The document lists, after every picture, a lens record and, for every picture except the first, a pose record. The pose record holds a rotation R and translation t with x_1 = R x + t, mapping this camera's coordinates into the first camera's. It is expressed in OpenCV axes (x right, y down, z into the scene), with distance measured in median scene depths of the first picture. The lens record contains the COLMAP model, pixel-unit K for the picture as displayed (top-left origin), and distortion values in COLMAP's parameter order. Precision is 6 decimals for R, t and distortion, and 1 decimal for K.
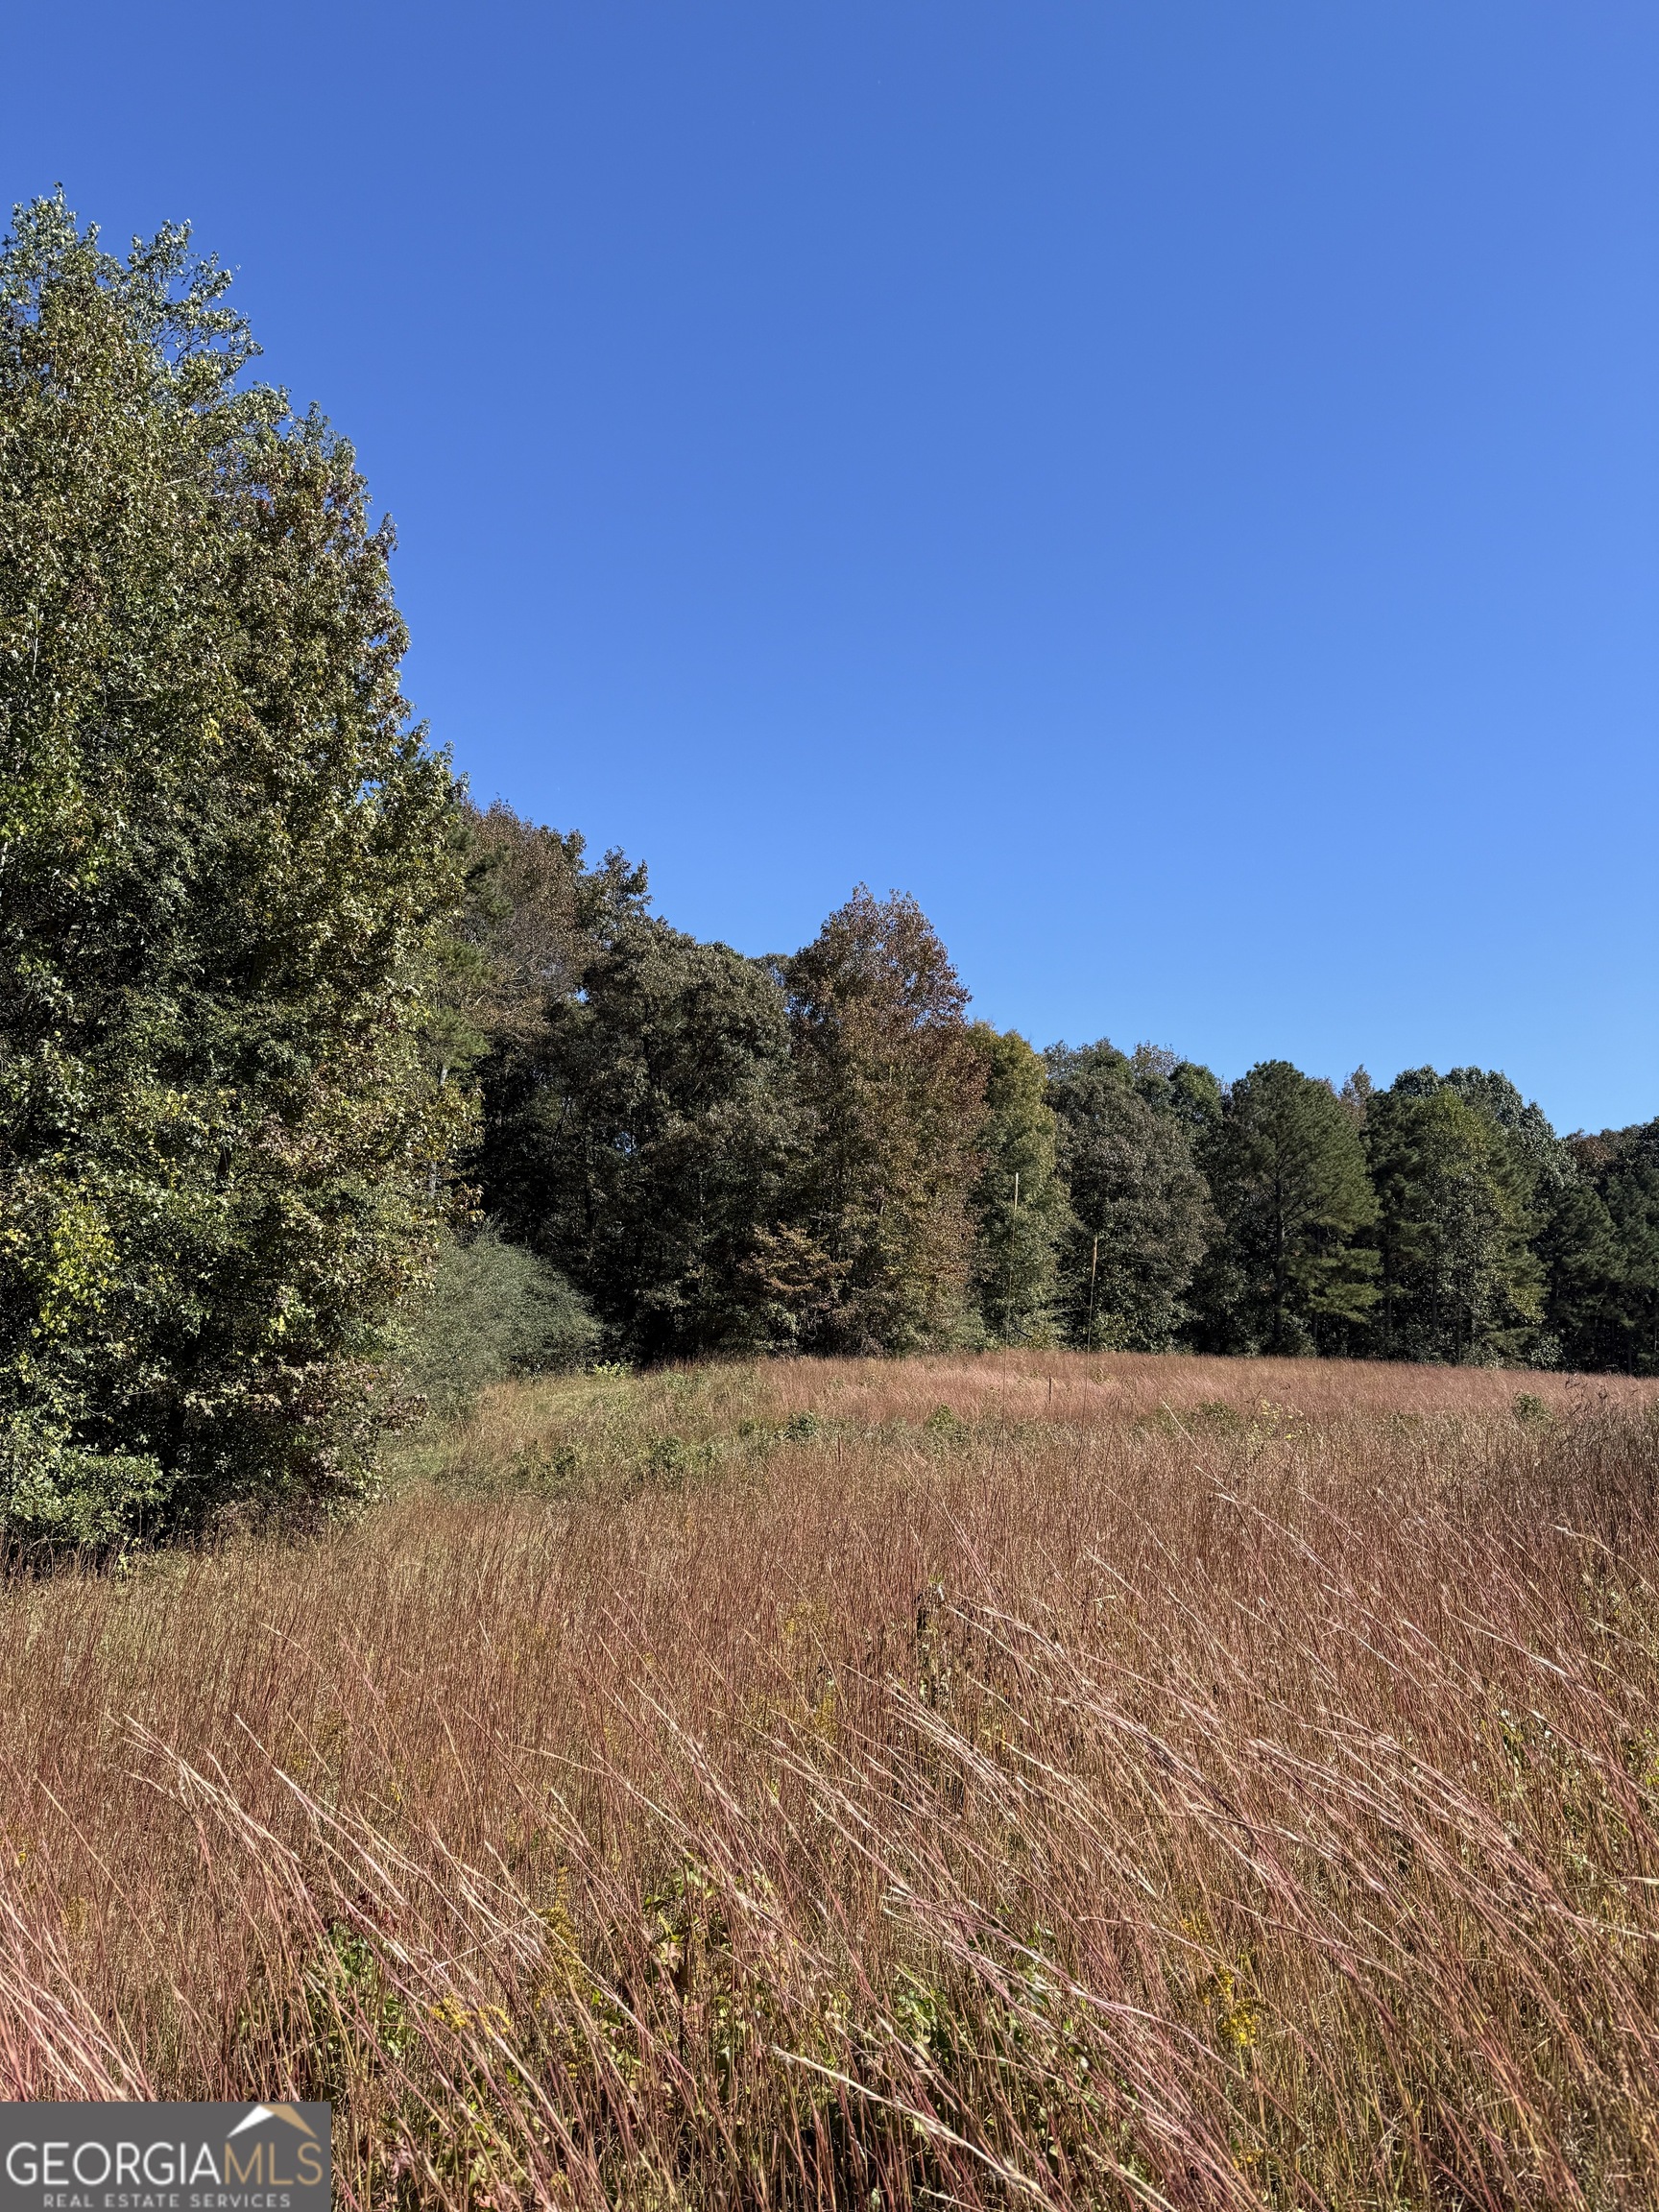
lens RADIAL K [[1544.4, 0, 829.4], [0, 1544.4, 1104.7], [0, 0, 1]] dist [-0.006695, -0.001286]
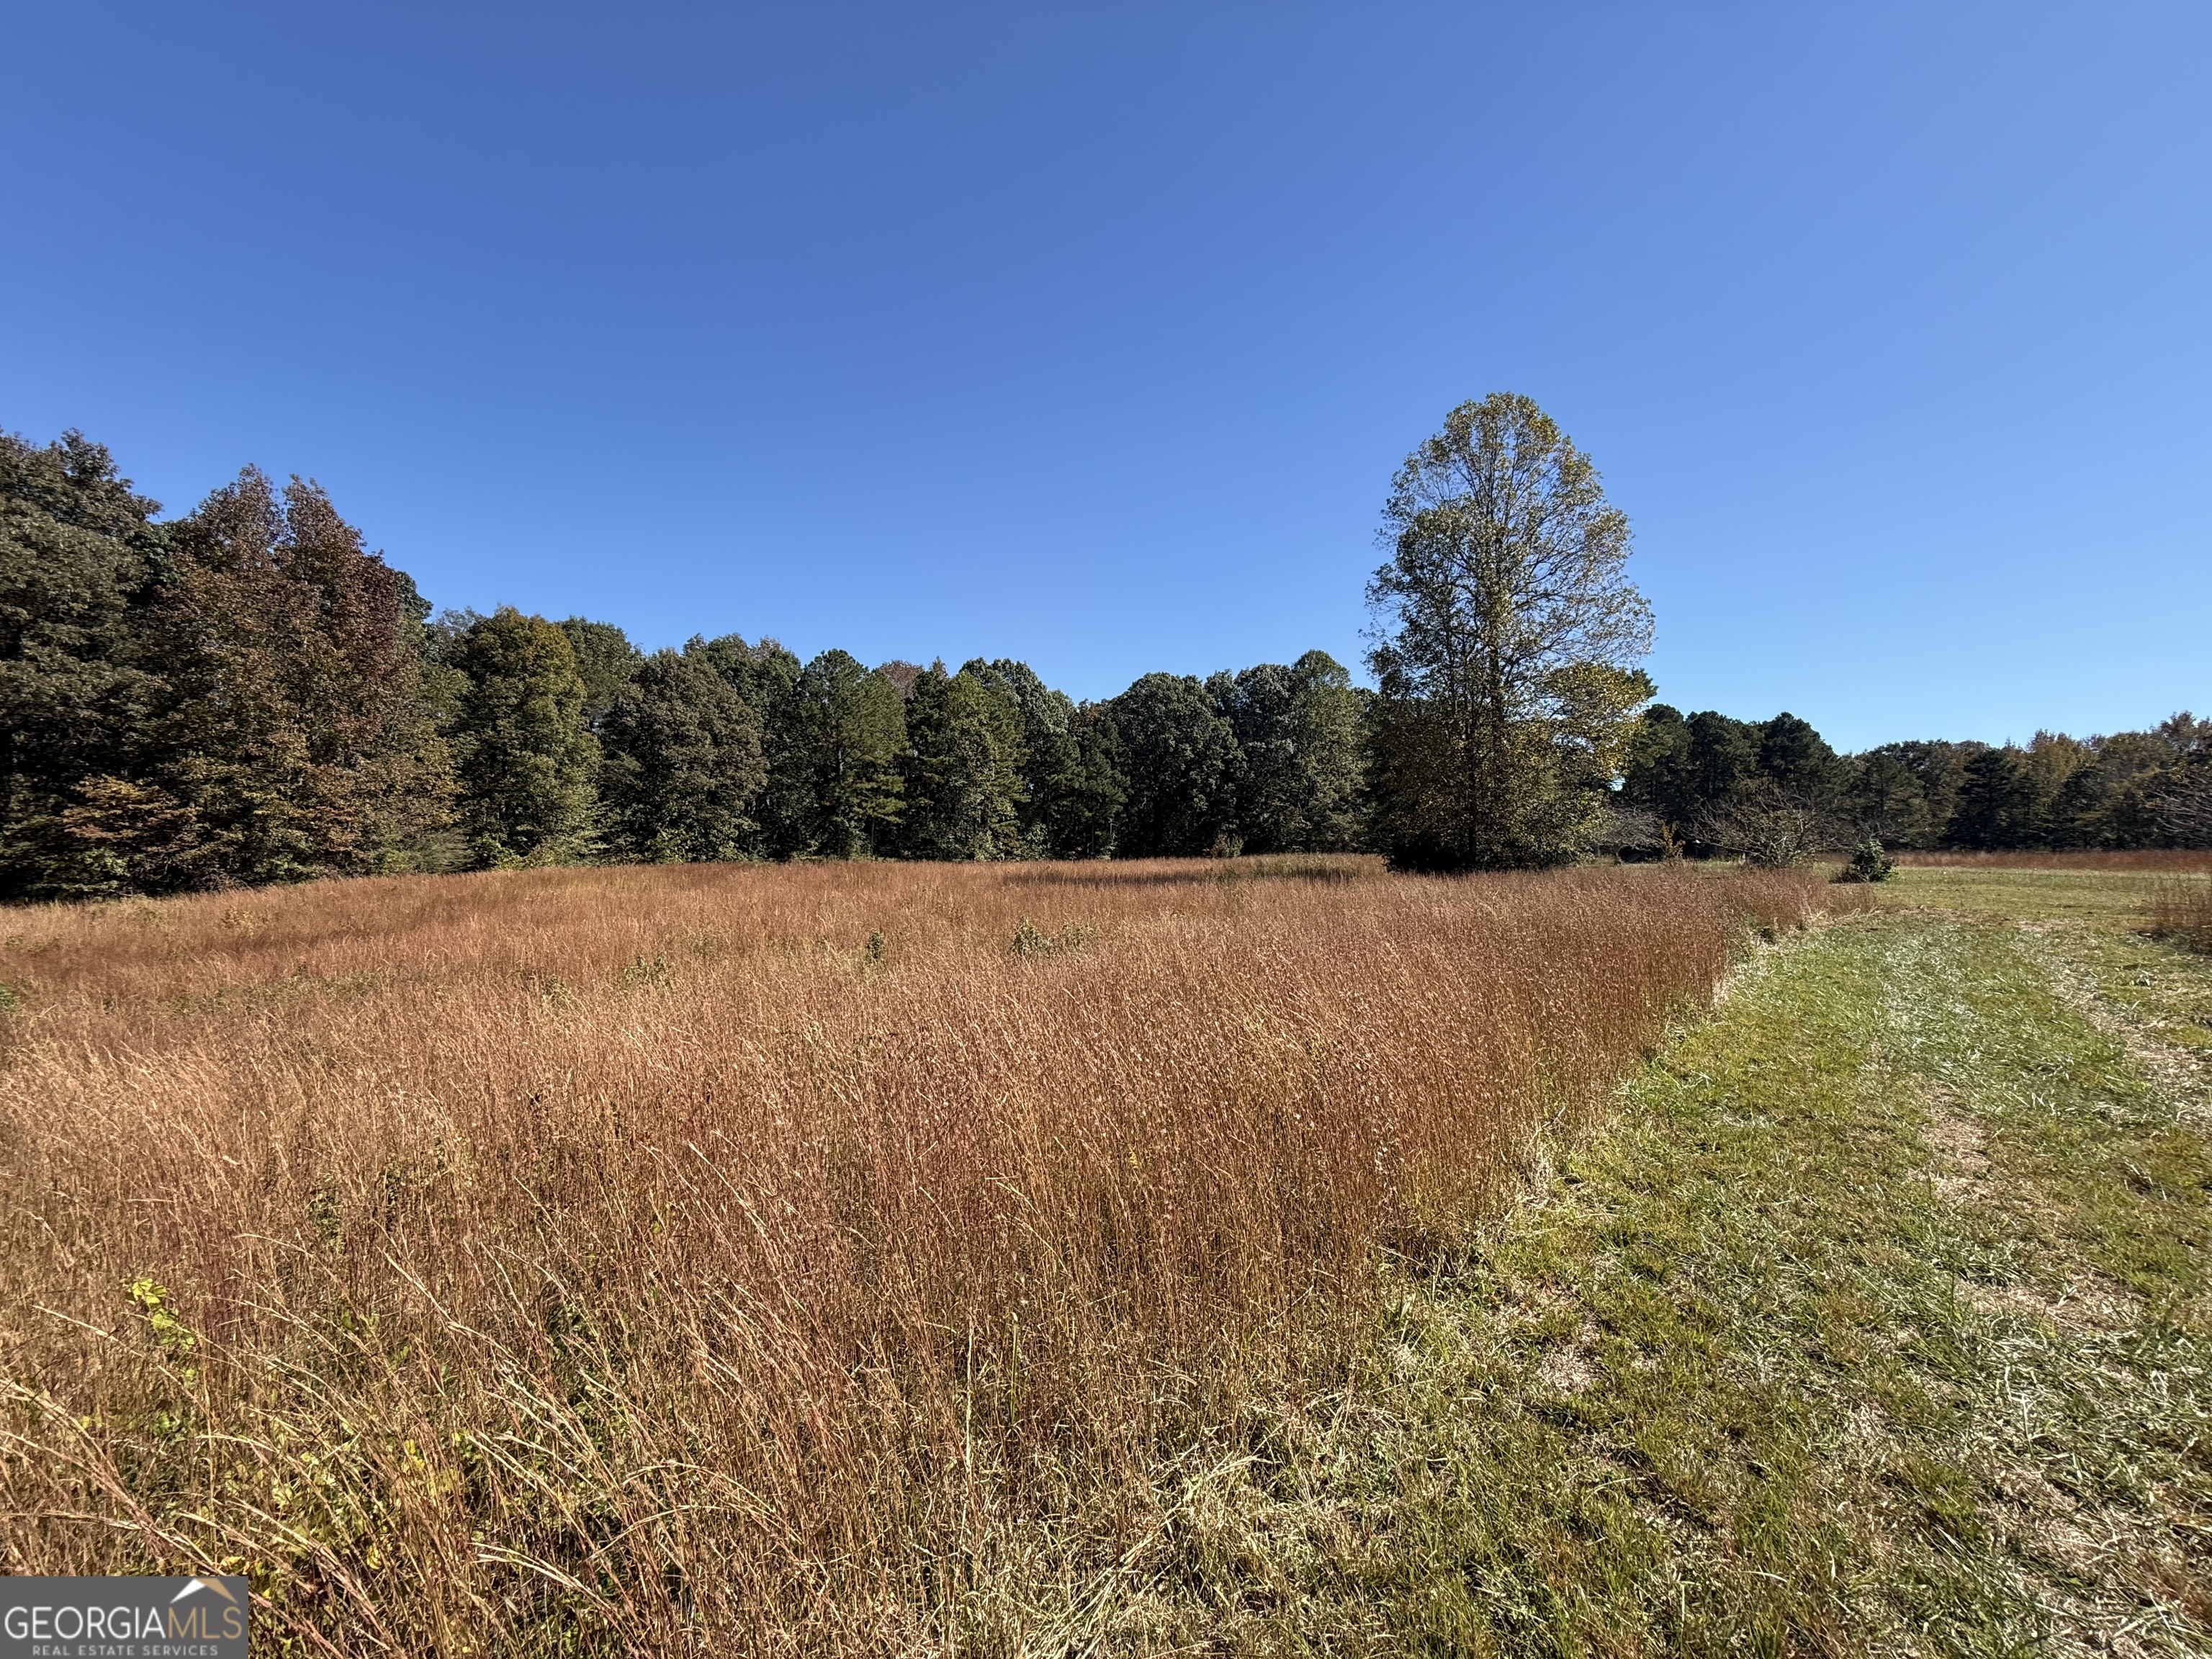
lens RADIAL K [[884.7, 0, 1105.8], [0, 884.7, 833.0], [0, 0, 1]] dist [-0.000225, -0.000565]
pose [[0.941298, -0.052069, 0.333538, 0.251425], [-0.001699, 0.987290, 0.158922, 0.010022], [-0.337574, -0.150160, 0.929245, 0.108759]]
